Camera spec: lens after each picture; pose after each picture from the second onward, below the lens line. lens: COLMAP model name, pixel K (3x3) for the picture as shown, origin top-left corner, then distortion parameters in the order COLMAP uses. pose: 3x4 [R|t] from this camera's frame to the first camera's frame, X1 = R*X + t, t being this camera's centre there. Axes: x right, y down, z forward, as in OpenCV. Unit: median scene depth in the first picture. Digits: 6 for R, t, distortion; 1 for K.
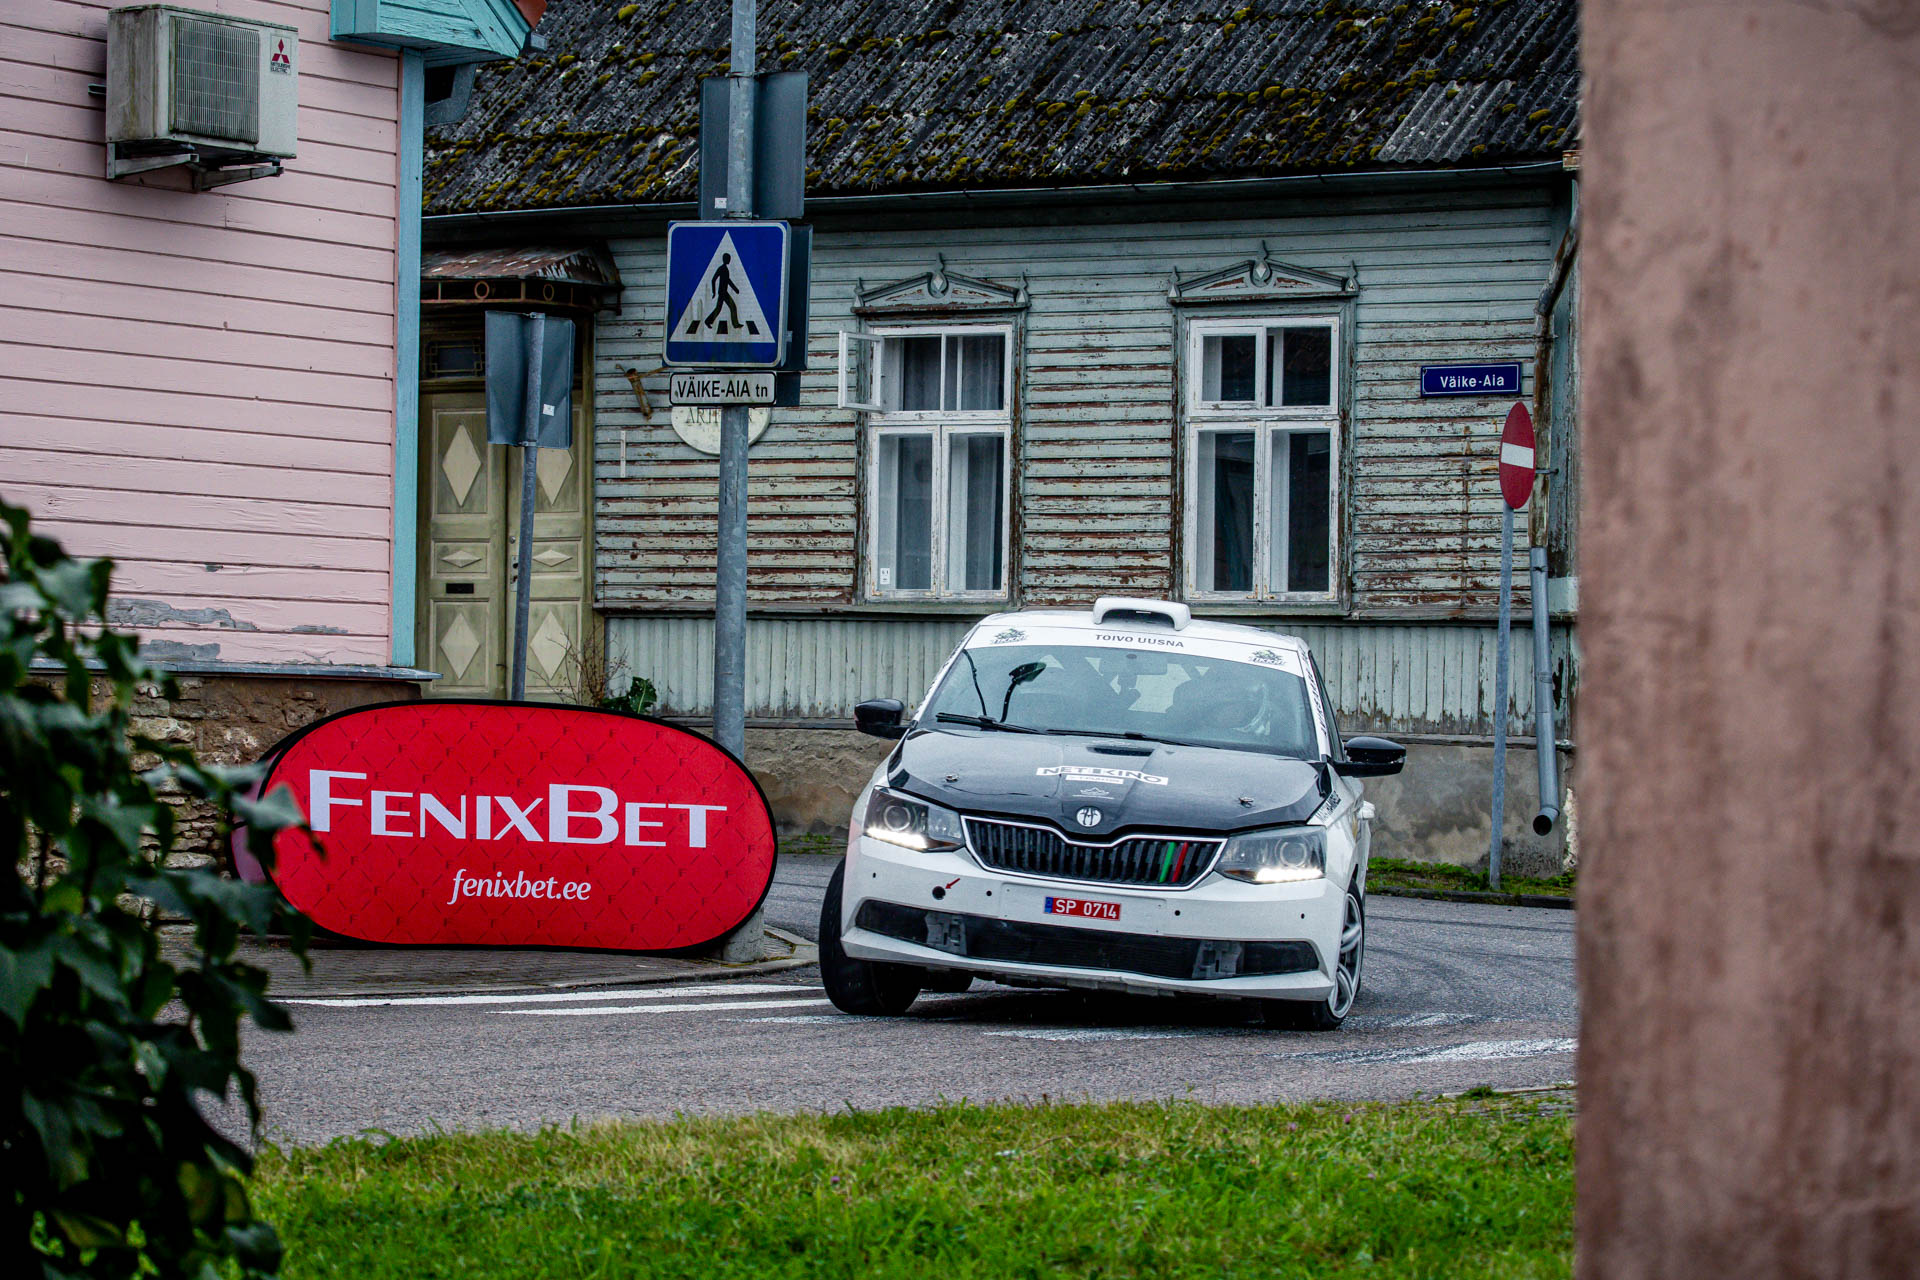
lens RADIAL K [[5687.2, 0, 957.2], [0, 5687.2, 661.4], [0, 0, 1]] dist [-0.040331, -0.515574]
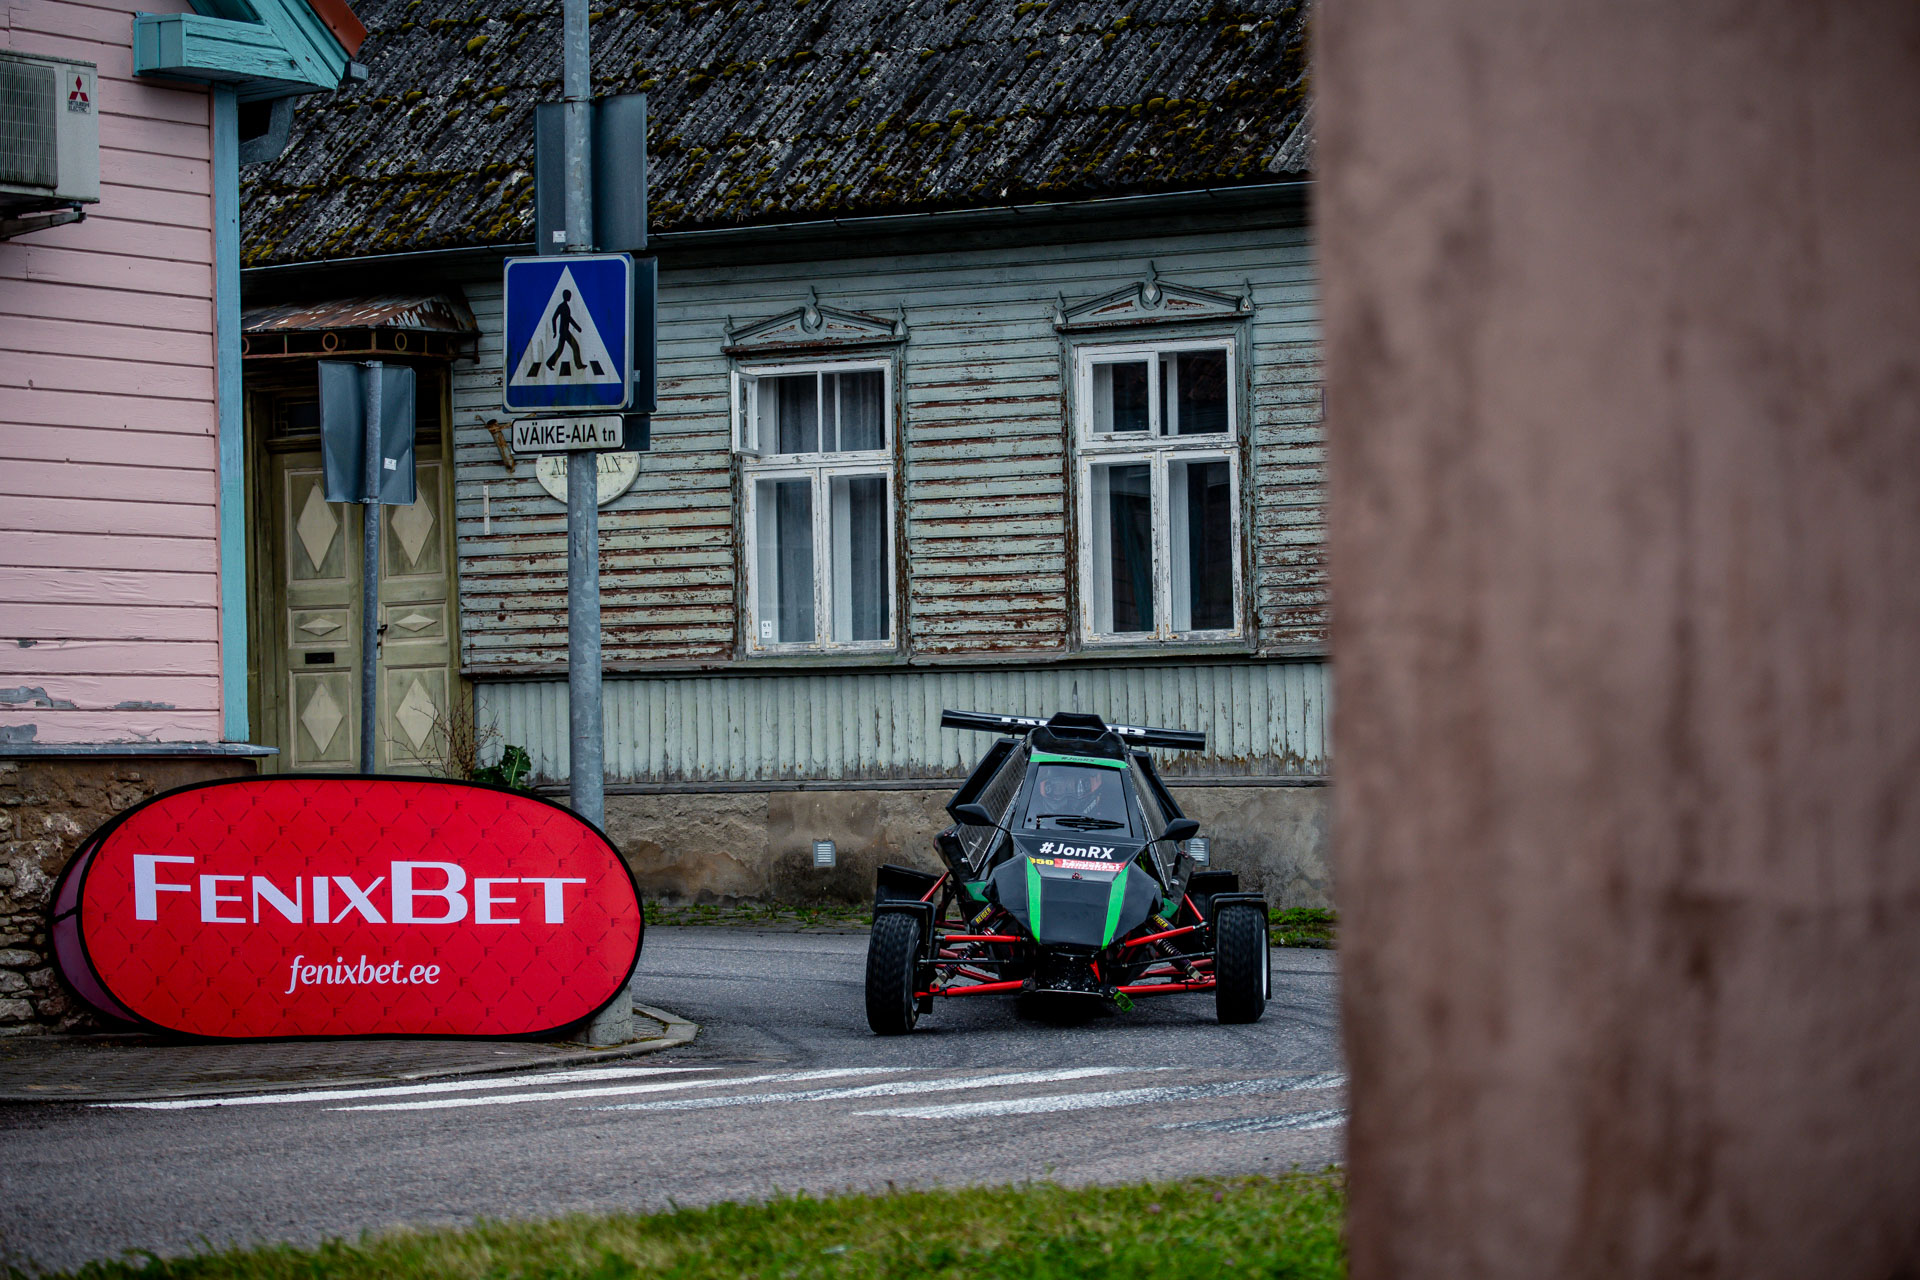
lens RADIAL K [[5908.9, 0, 957.7], [0, 5908.9, 650.5], [0, 0, 1]] dist [0.037370, -1.000022]
pose [[0.999298, -0.035077, 0.013184, 0.006248], [0.035223, 0.999319, -0.011021, 0.000523], [-0.012788, 0.011478, 0.999852, 0.016893]]
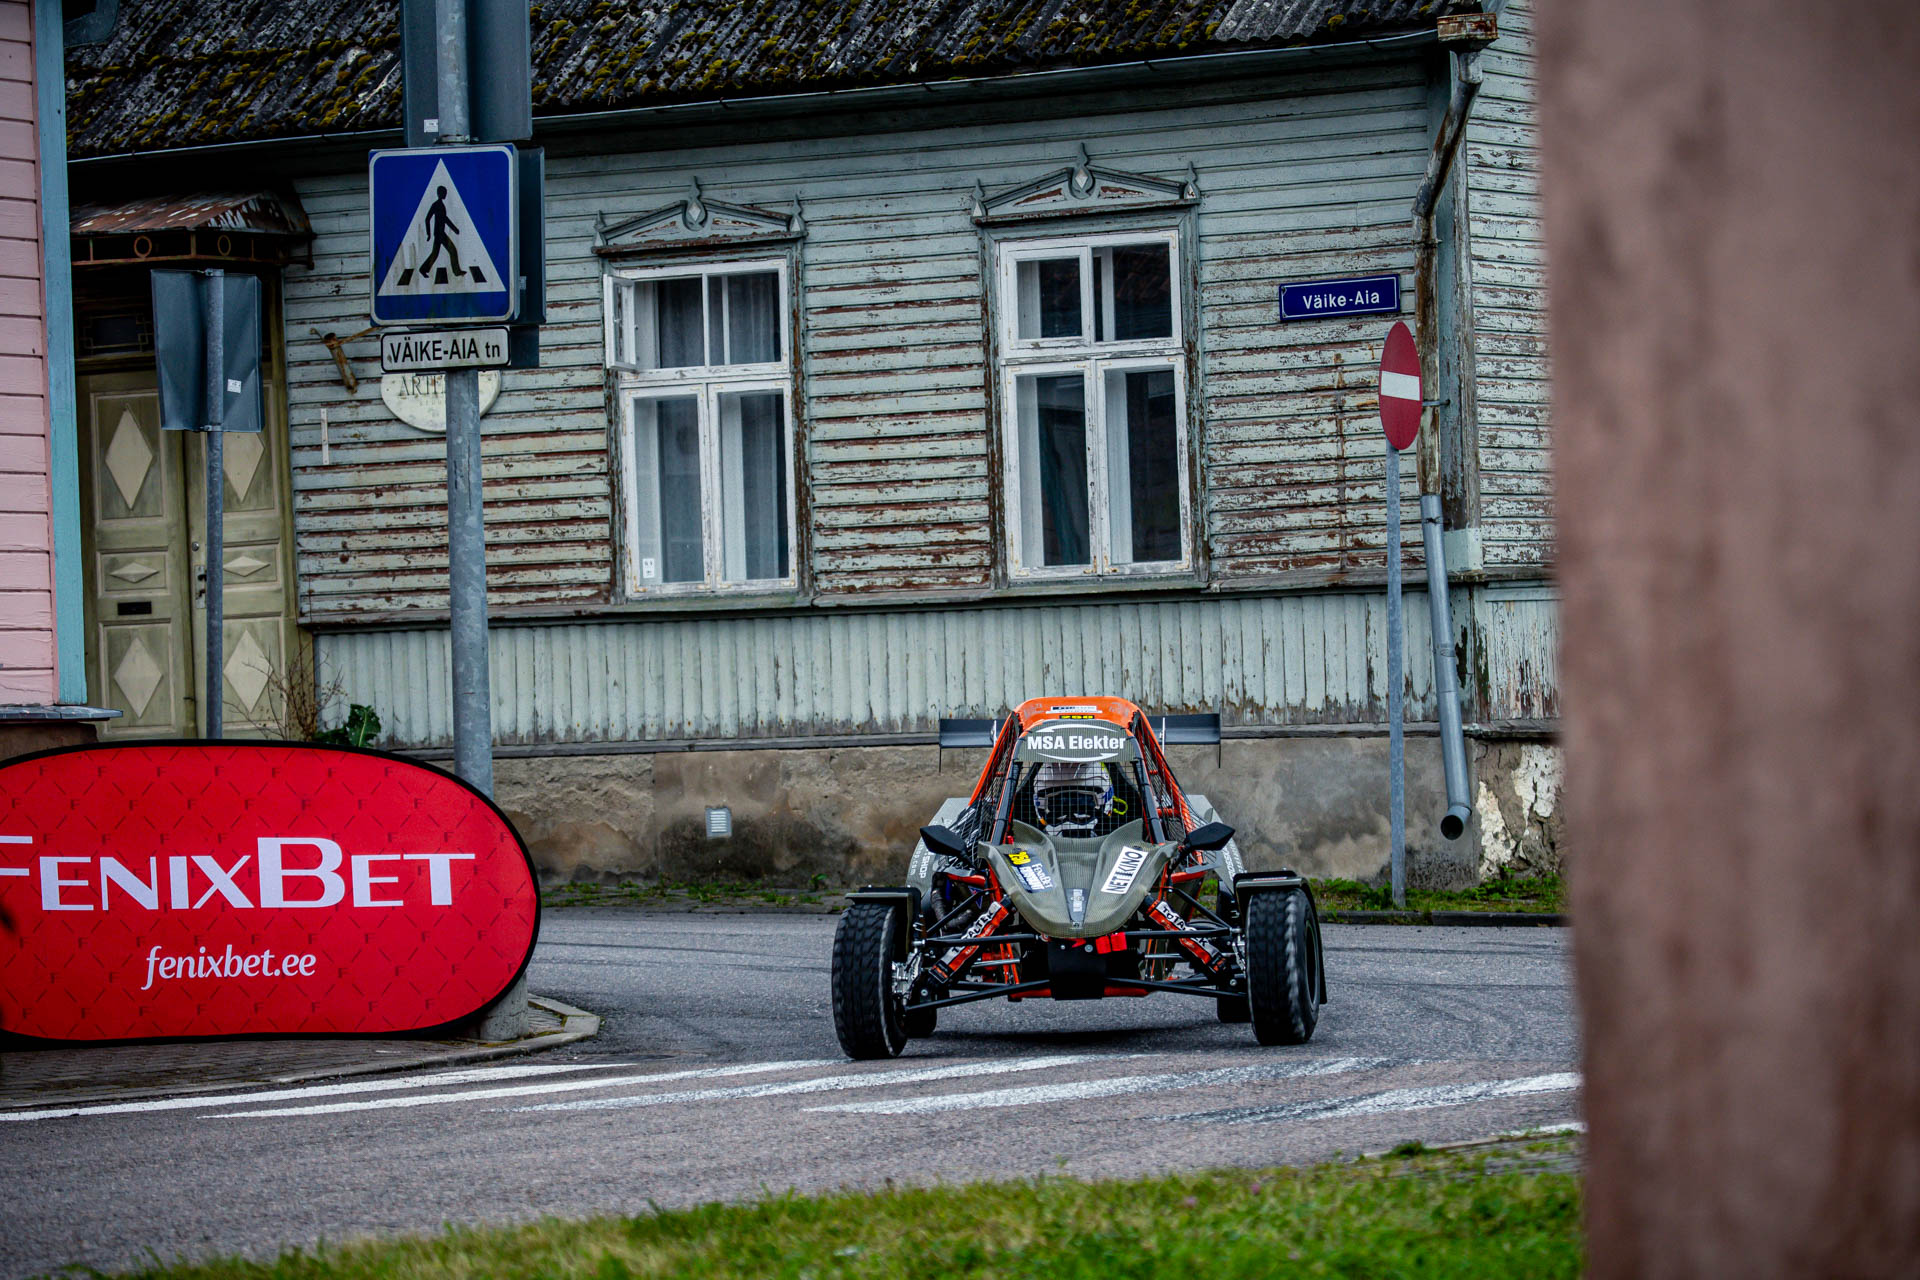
lens RADIAL K [[6797.5, 0, 964.5], [0, 6797.5, 643.9], [0, 0, 1]] dist [0.217737, 0.331687]
pose [[0.998173, -0.049719, 0.034326, -0.001335], [0.049819, 0.998756, -0.002056, 0.000441], [-0.034181, 0.003762, 0.999409, 0.004112]]
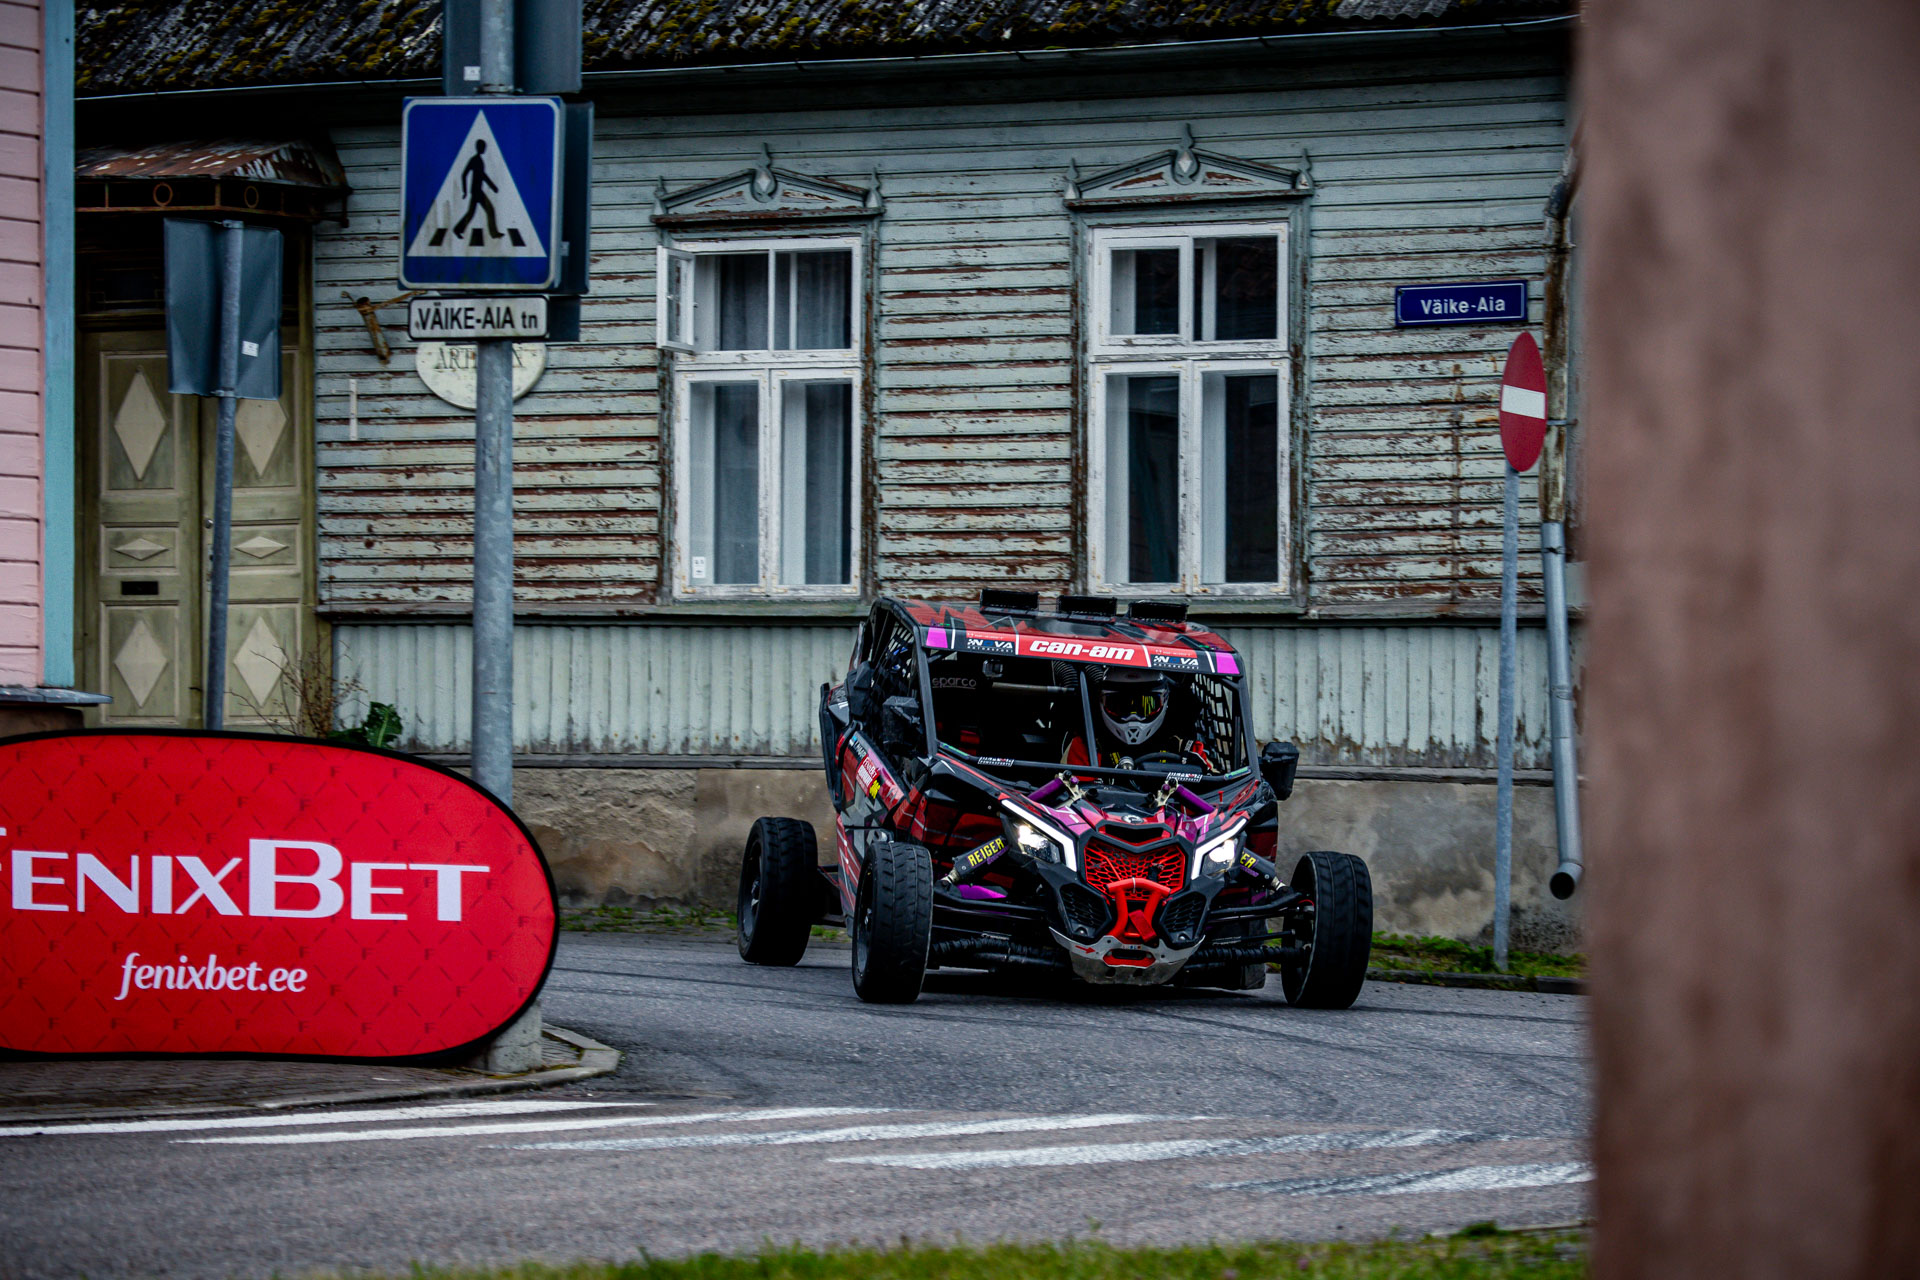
lens RADIAL K [[8211.0, 0, 744.6], [0, 8211.0, 635.8], [0, 0, 1]] dist [0.481755, 1.718816]
pose [[0.999888, -0.012180, -0.008694, 0.003035], [0.012178, 0.999926, -0.000332, -0.005574], [0.008697, 0.000226, 0.999962, -0.107546]]
